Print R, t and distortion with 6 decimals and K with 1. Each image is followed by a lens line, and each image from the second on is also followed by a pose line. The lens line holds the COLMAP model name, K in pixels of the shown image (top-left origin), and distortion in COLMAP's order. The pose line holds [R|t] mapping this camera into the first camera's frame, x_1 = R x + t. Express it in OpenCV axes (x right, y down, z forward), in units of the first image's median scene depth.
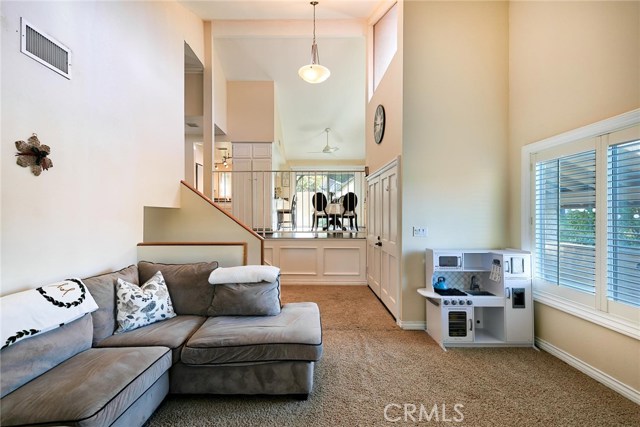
lens RADIAL K [[280.8, 0, 318.5], [0, 280.8, 213.1], [0, 0, 1]] dist [0.011400, -0.003671]
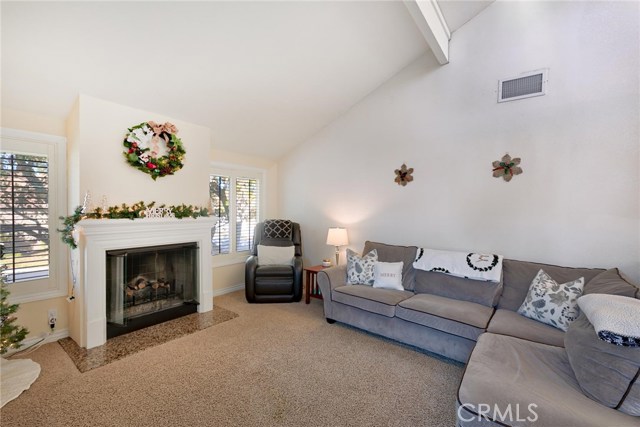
lens RADIAL K [[280.8, 0, 317.8], [0, 280.8, 213.4], [0, 0, 1]] dist [0.011400, -0.003671]
pose [[-0.635608, 0.009421, -0.771954, 0.731004], [-0.006686, 0.999821, 0.017707, 0.010908], [0.771983, 0.016416, -0.635431, 1.177712]]
